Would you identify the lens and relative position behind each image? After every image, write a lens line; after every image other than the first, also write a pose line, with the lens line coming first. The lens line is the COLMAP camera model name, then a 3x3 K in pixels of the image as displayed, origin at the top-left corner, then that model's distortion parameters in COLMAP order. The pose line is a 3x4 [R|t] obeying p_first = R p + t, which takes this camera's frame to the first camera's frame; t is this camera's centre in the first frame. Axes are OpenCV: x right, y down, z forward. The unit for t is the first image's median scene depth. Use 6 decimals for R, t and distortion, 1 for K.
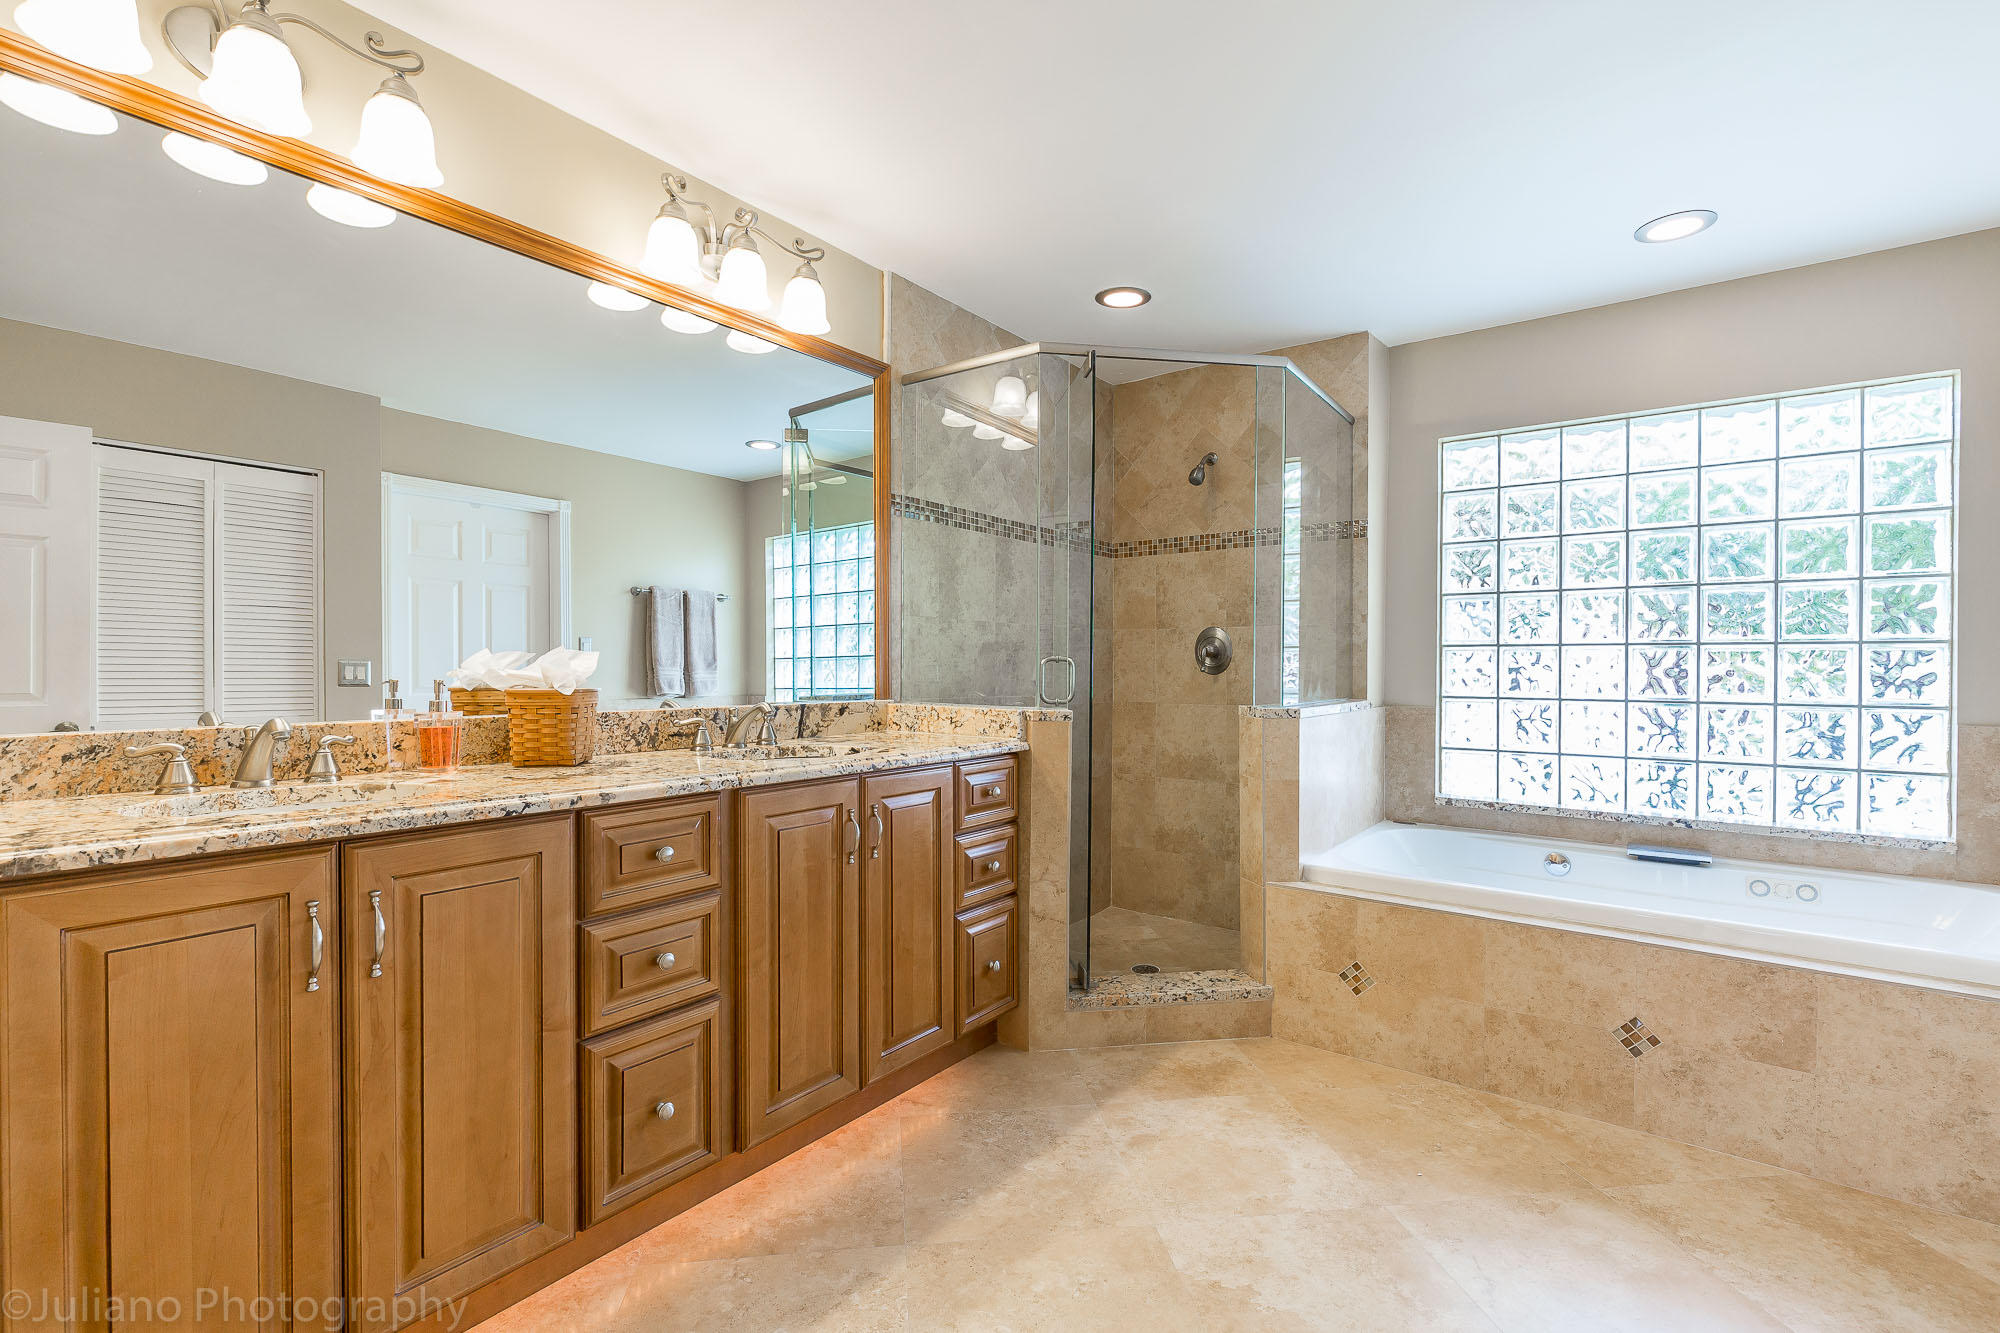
lens RADIAL K [[890.8, 0, 1003.5], [0, 890.8, 670.4], [0, 0, 1]] dist [-0.000882, -0.000261]
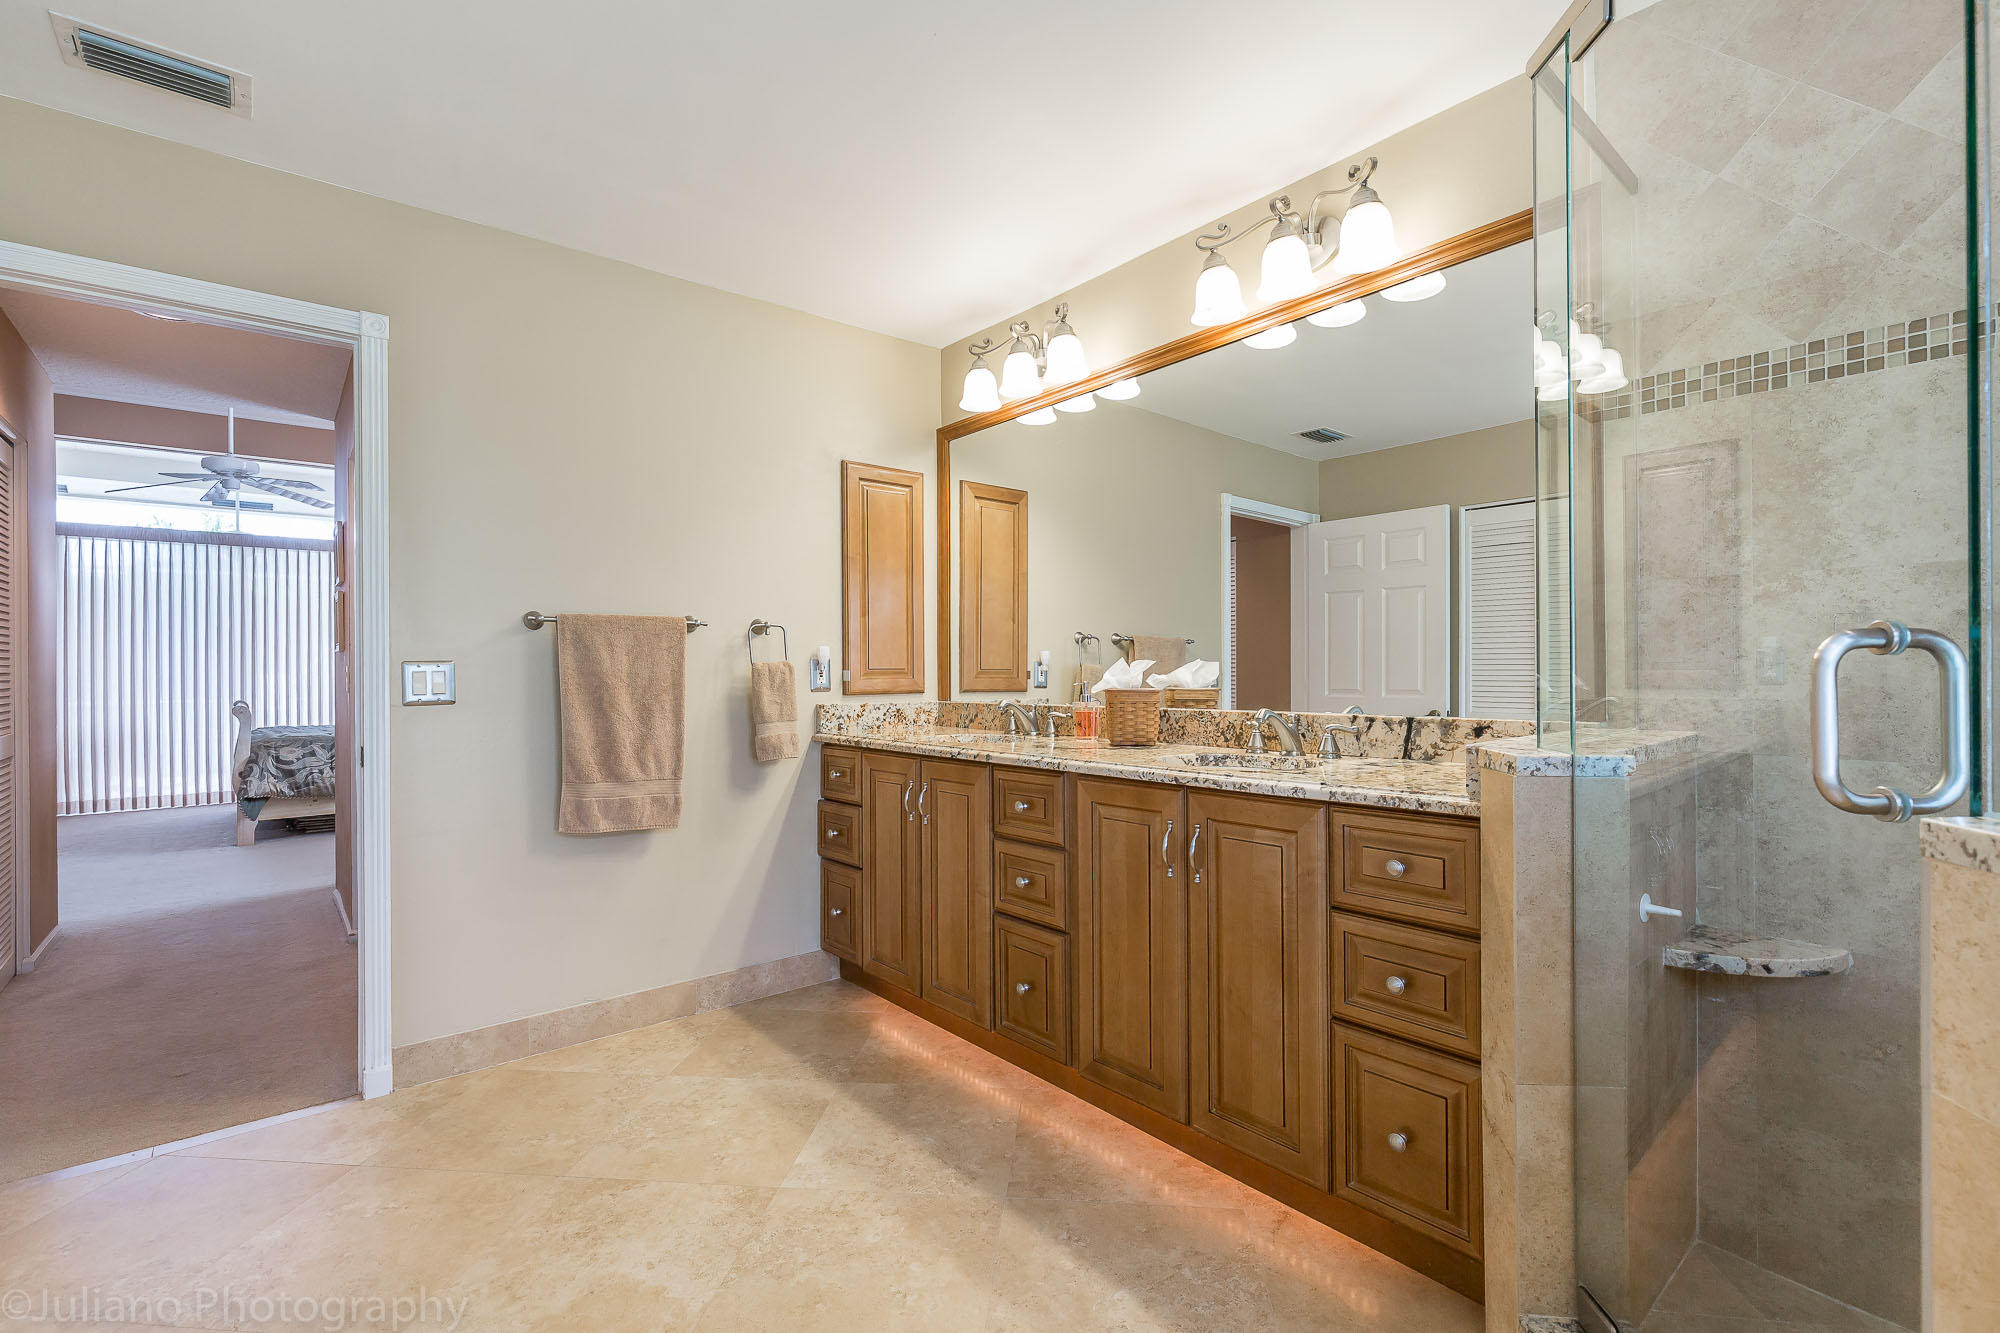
lens RADIAL K [[890.8, 0, 1003.5], [0, 890.8, 670.4], [0, 0, 1]] dist [-0.000882, -0.000261]
pose [[-0.225832, -0.003245, -0.974161, 0.665907], [0.003569, 0.999985, -0.004159, -0.002466], [0.974160, -0.004416, -0.225817, 0.860002]]
